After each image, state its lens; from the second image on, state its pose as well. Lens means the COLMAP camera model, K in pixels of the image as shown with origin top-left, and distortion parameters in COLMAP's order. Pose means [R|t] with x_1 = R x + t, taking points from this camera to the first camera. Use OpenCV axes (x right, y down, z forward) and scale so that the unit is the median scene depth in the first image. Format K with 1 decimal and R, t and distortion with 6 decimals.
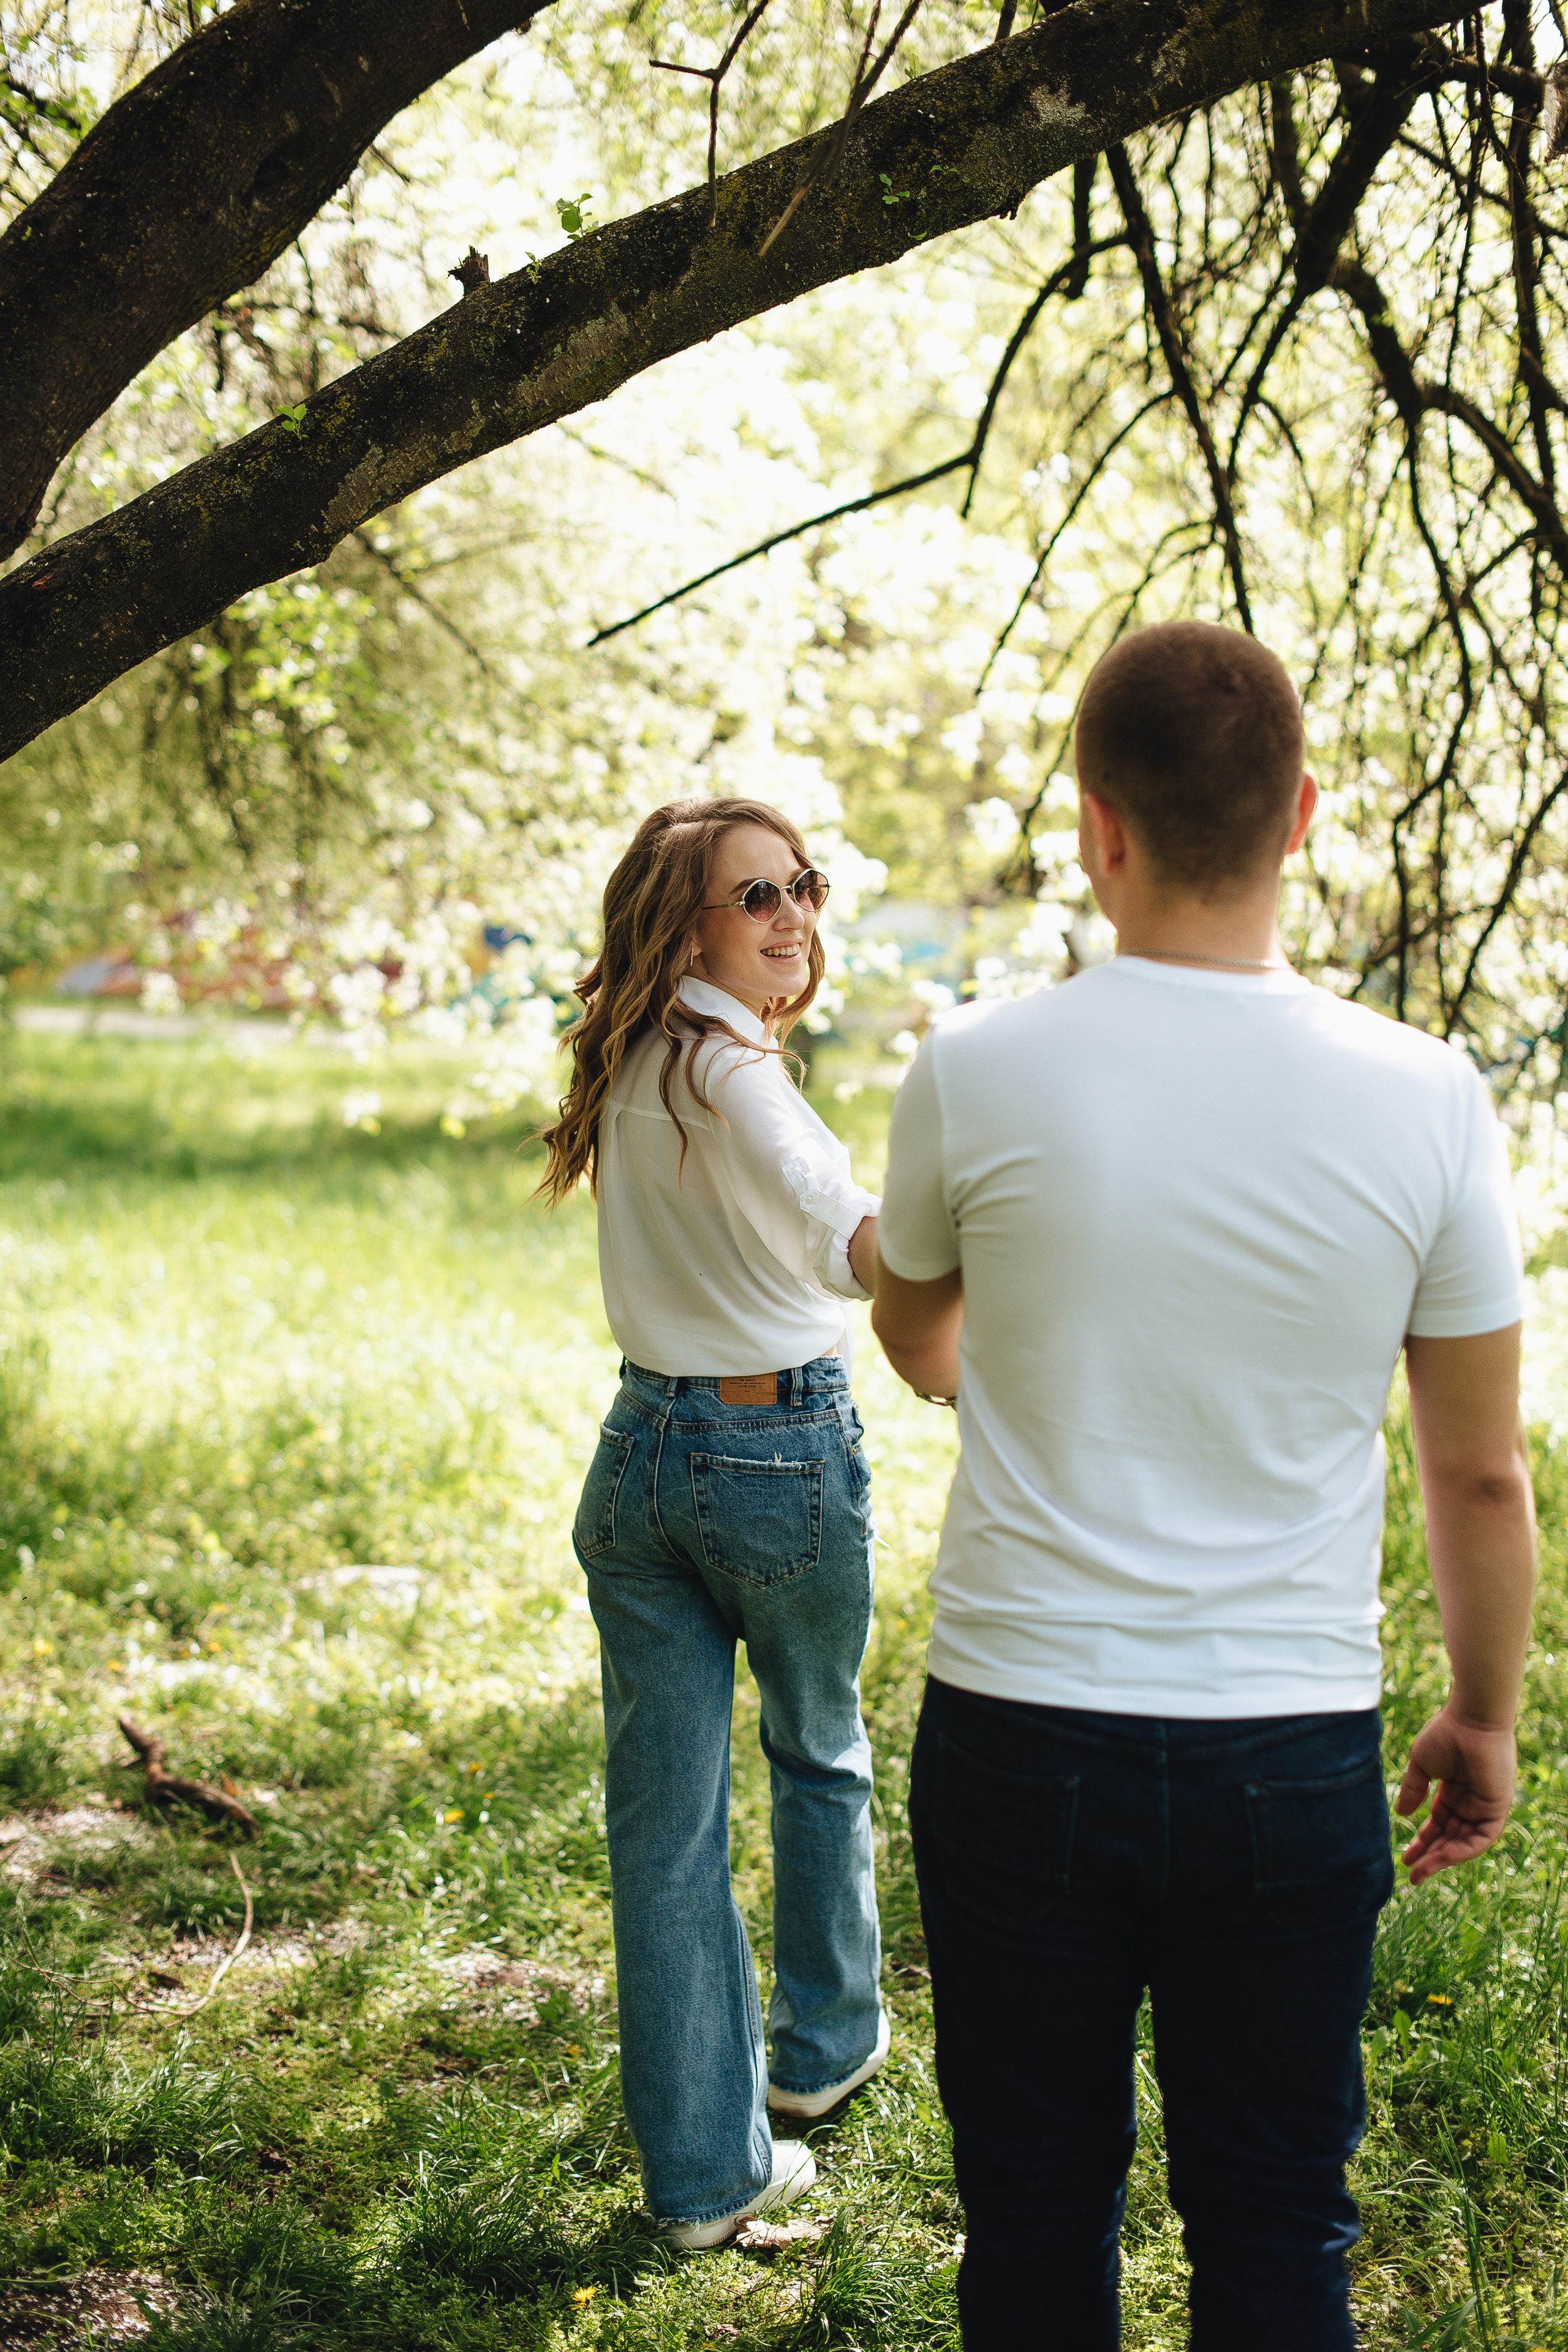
lens RADIAL K [[3458.9, 0, 796.2], [0, 3458.9, 1184.7], [0, 0, 1]] dist [-0.115370, 0.000000]
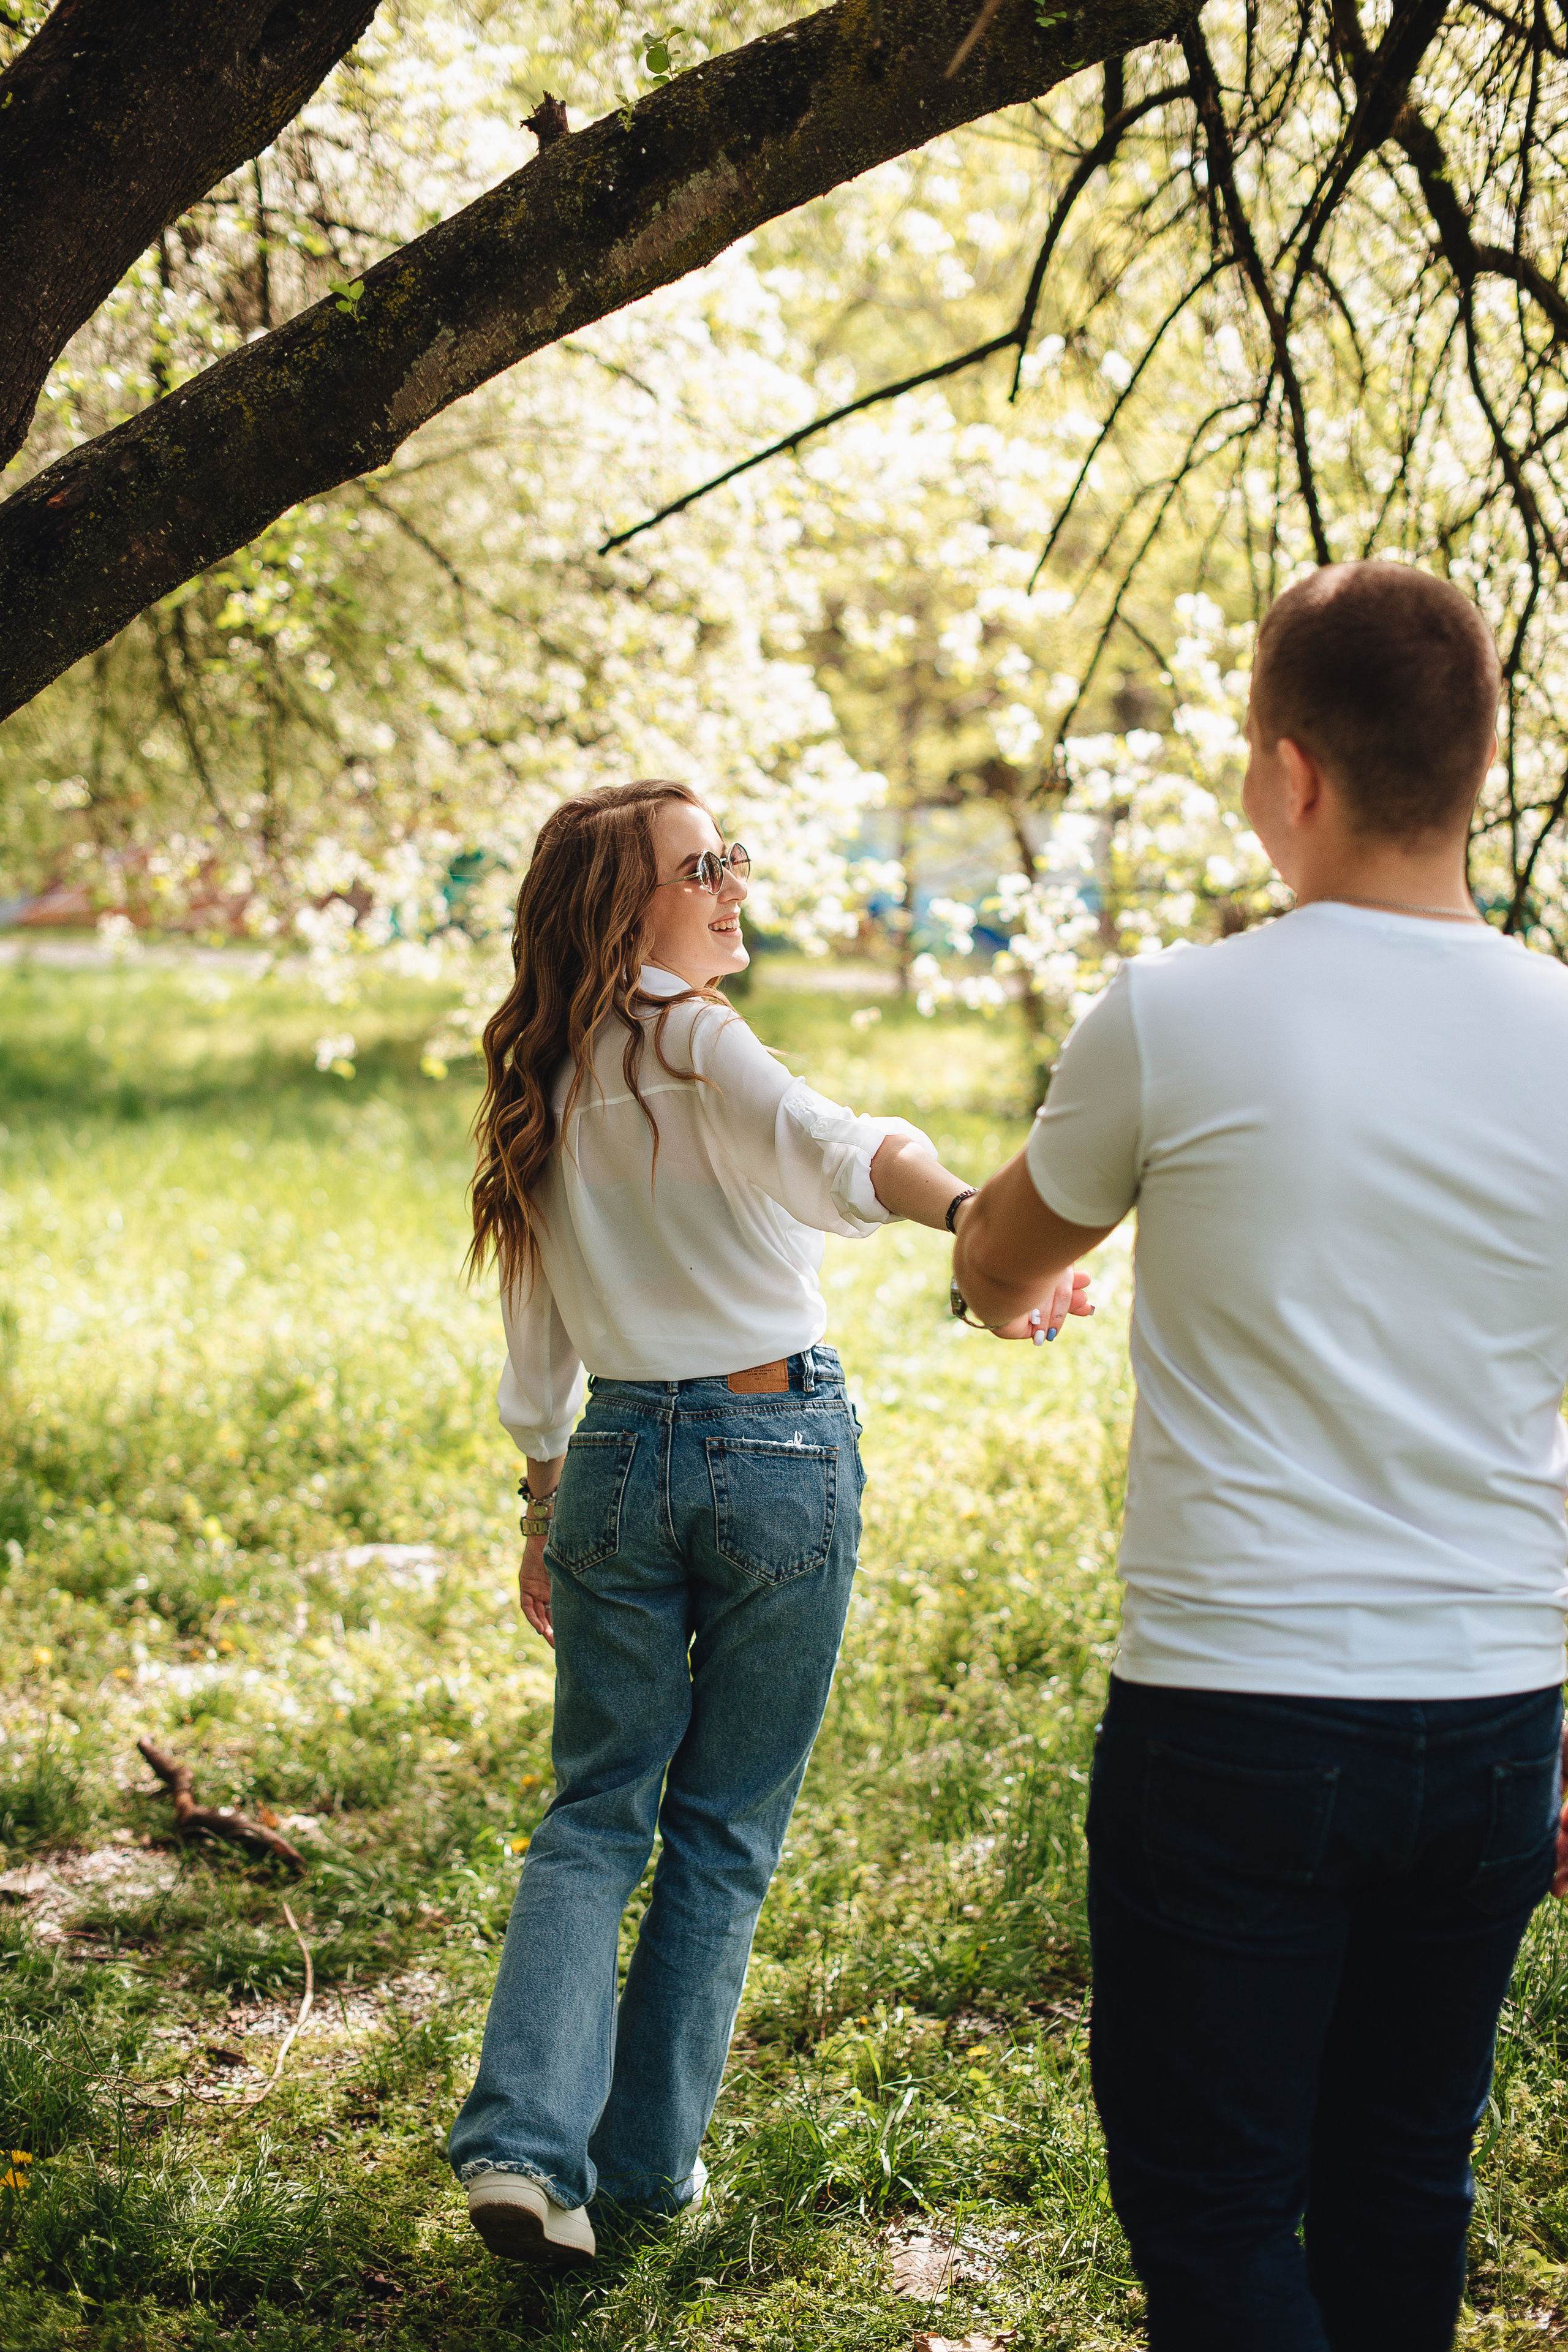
lens RADIAL K [[3458.9, 0, 798.9], [0, 3458.9, 1182.4], [0, 0, 1]] dist [-0.115370, 0.000000]
pose [[0.999137, -0.035004, 0.022345, -0.033718], [0.034368, 0.999011, 0.028200, -0.012915], [-0.023310, -0.027408, 0.999353, 0.076243]]
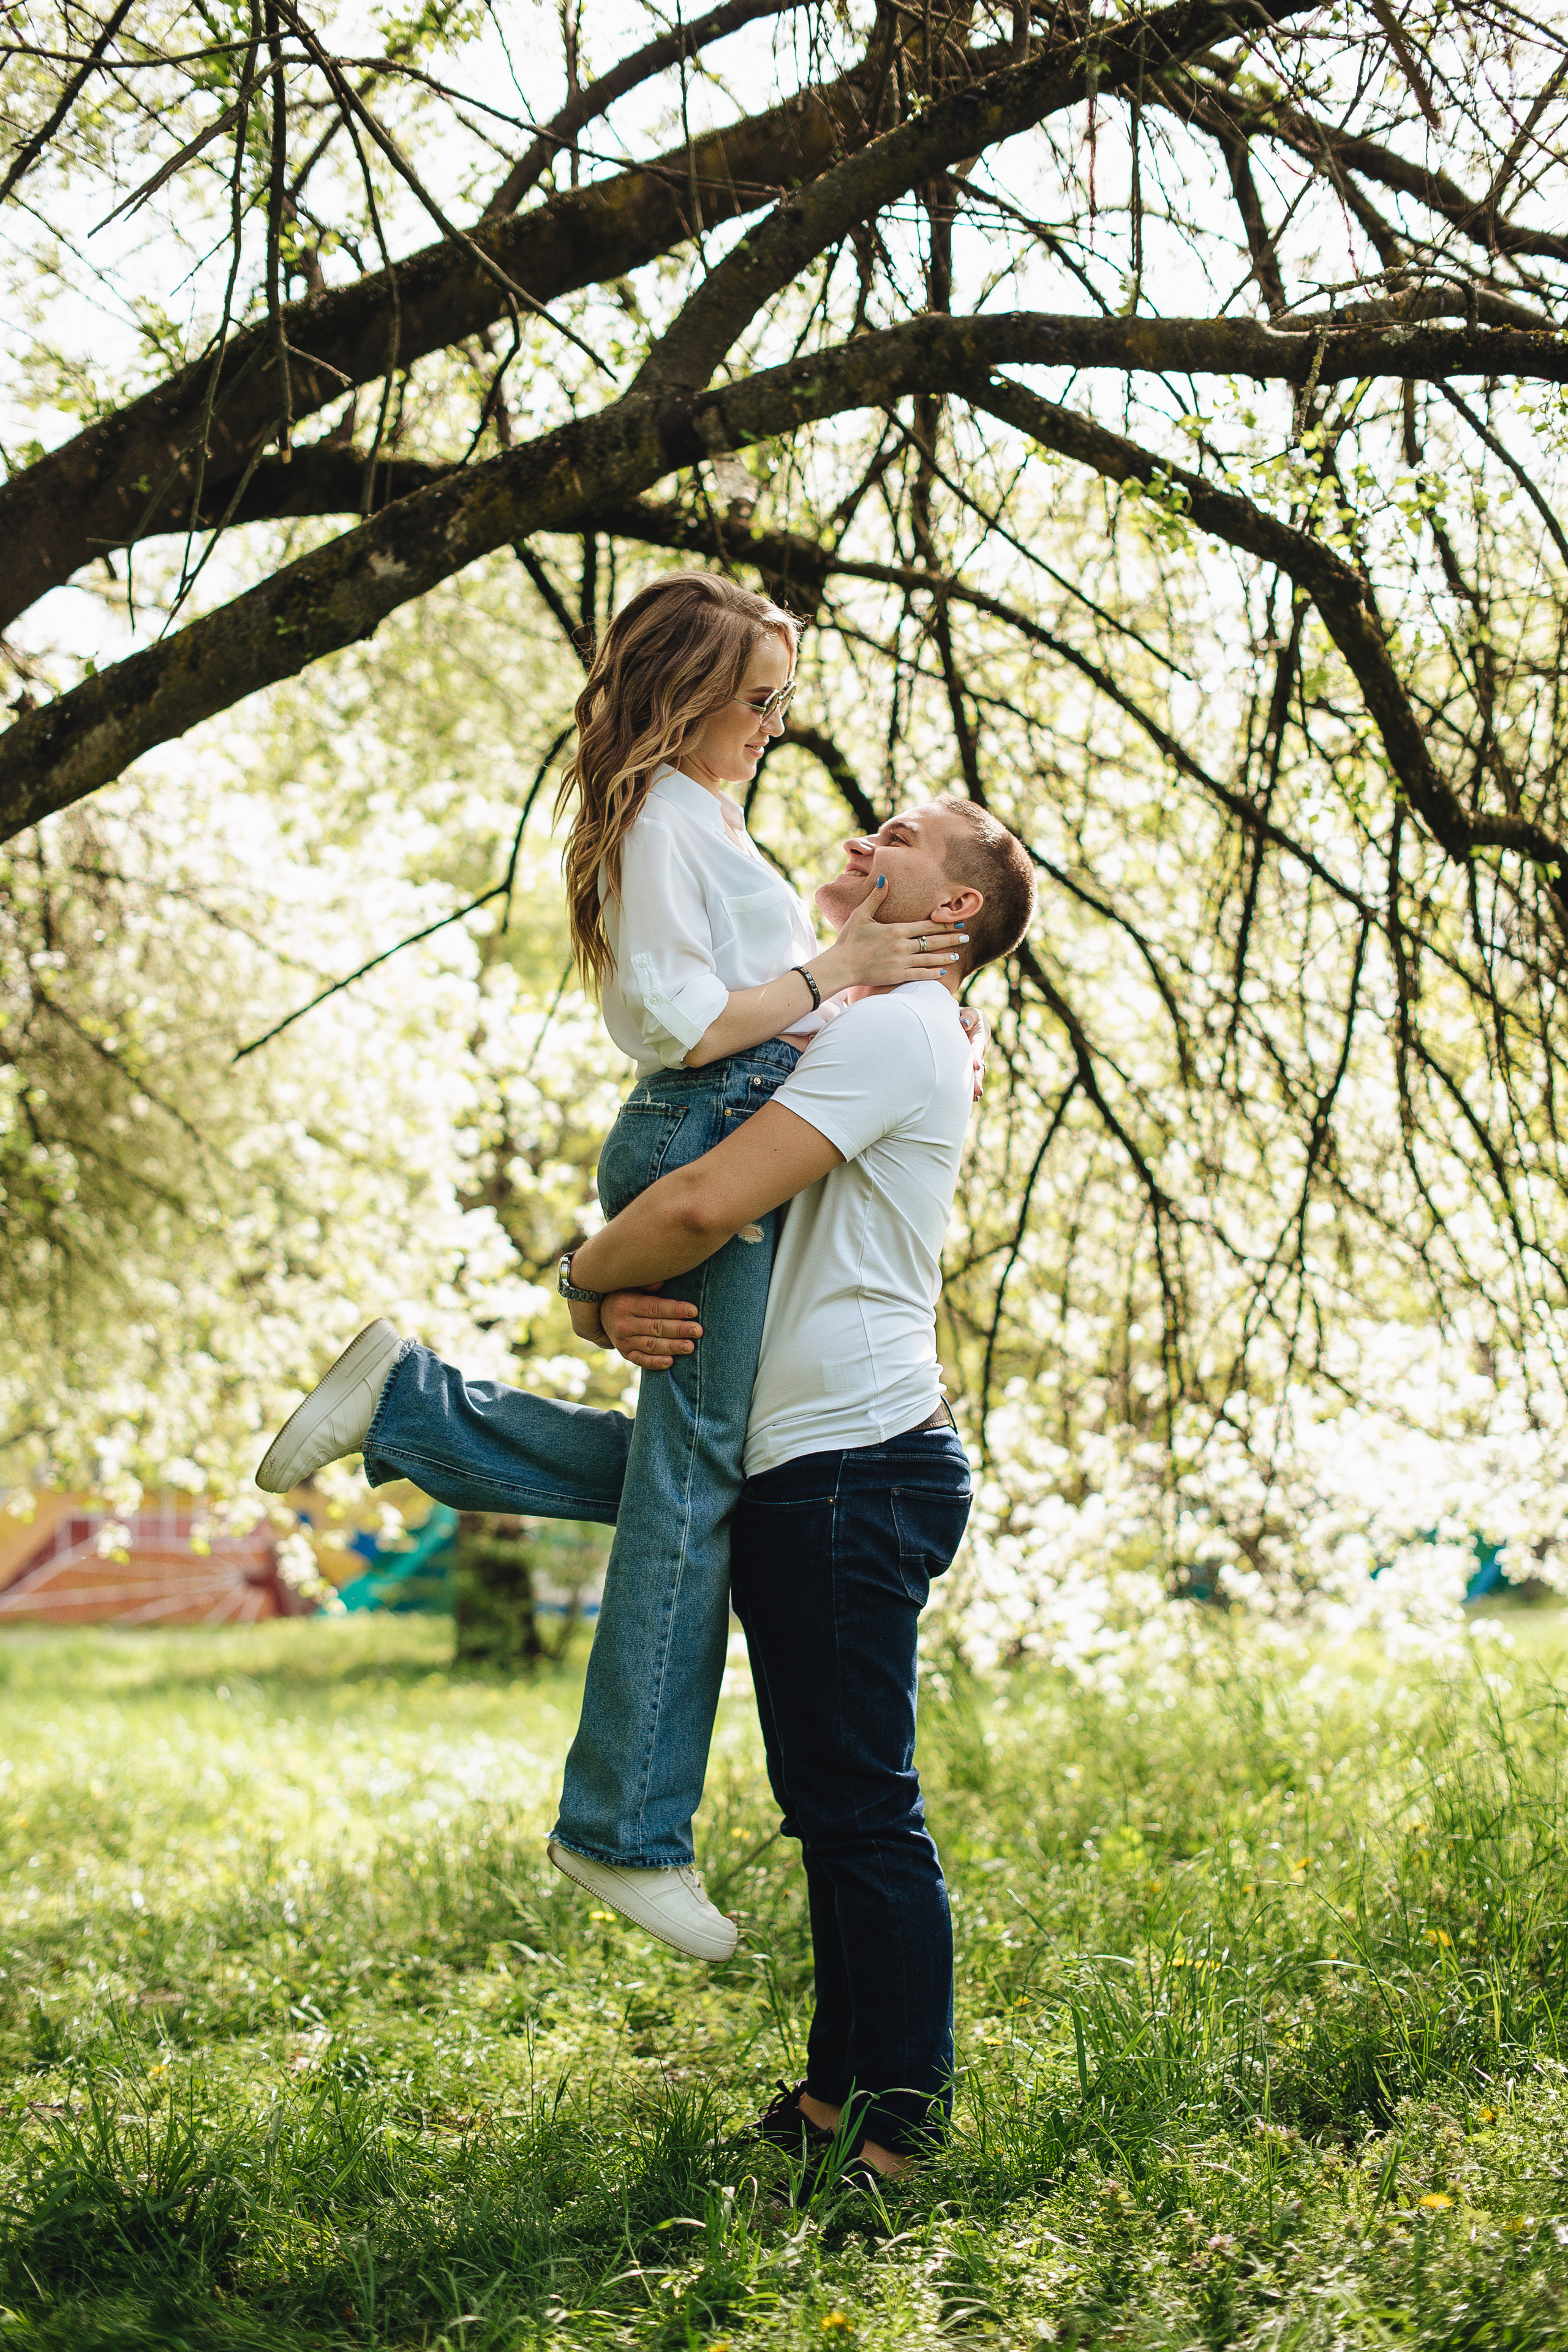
lens RADIAL K [[3458.9, 0, 807.6], [0, 3458.9, 1195.2], [0, 0, 1]] dist [-0.115370, 0.000000]
pose [[0.996620, -0.070835, 0.041616, 0.095755], [0.077086, 0.981454, -0.175514, 0.131667], [-0.028411, 0.178129, 0.983597, -0.251825]]
